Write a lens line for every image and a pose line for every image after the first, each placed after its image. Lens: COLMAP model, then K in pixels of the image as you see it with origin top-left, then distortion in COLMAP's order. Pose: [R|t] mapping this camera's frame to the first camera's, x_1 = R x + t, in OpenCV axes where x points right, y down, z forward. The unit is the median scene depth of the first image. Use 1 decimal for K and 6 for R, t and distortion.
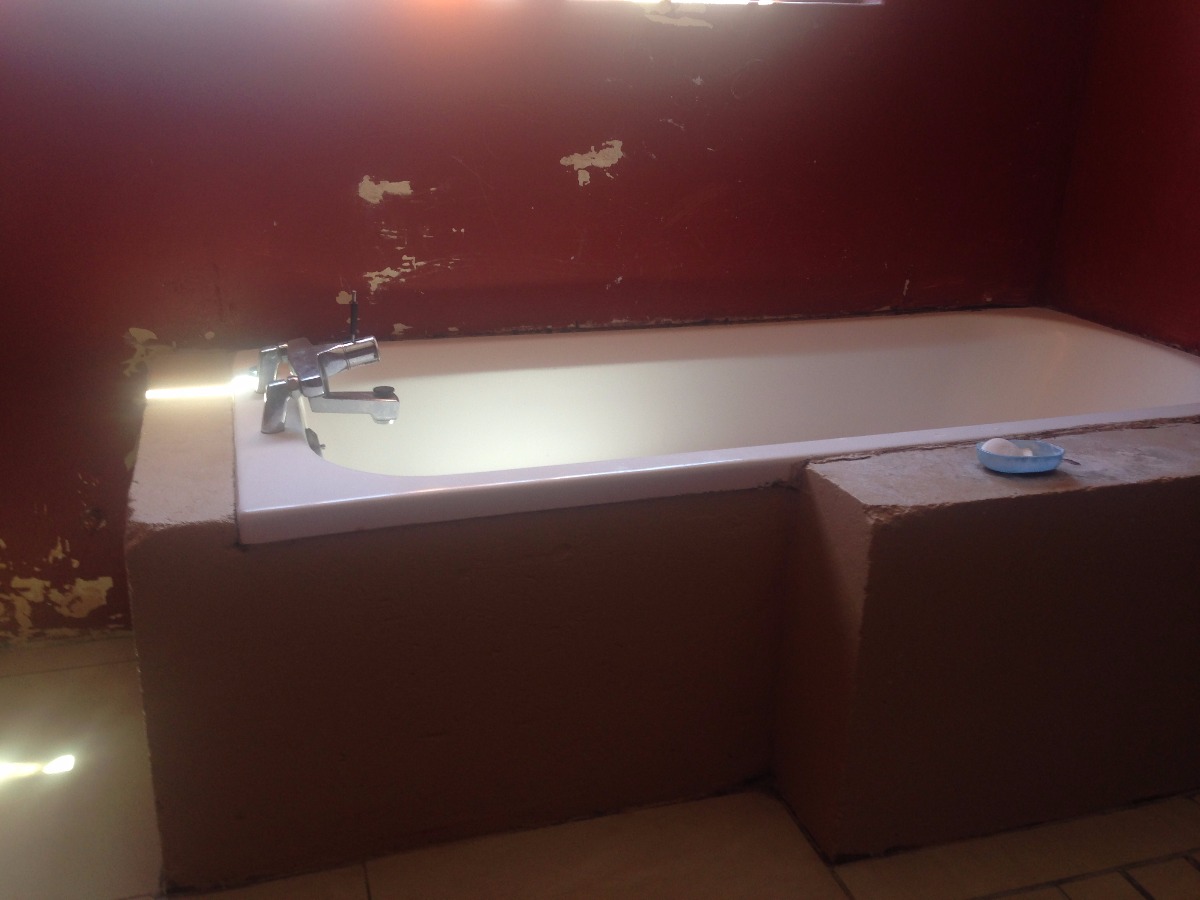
lens RADIAL K [[1120.8, 0, 600.0], [0, 1120.8, 450.0], [0, 0, 1]] dist [0.129335, -0.224979]
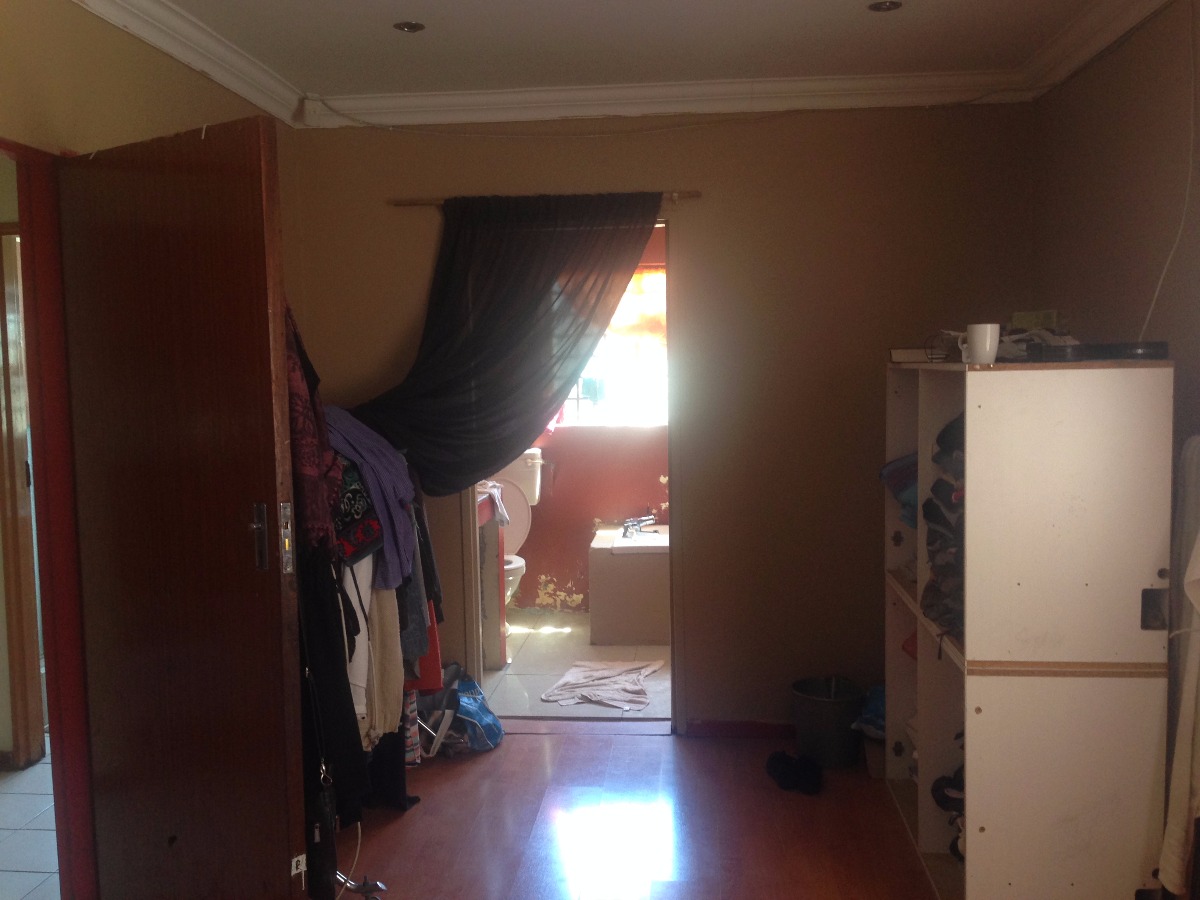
lens RADIAL K [[1258.3, 0, 600.0], [0, 1258.3, 450.0], [0, 0, 1]] dist [0.064619, 0.009758]
pose [[0.922962, -0.017261, -0.384504, 1.053341], [-0.089039, 0.962320, -0.256930, 0.657465], [0.374451, 0.271372, 0.886648, -2.391583]]
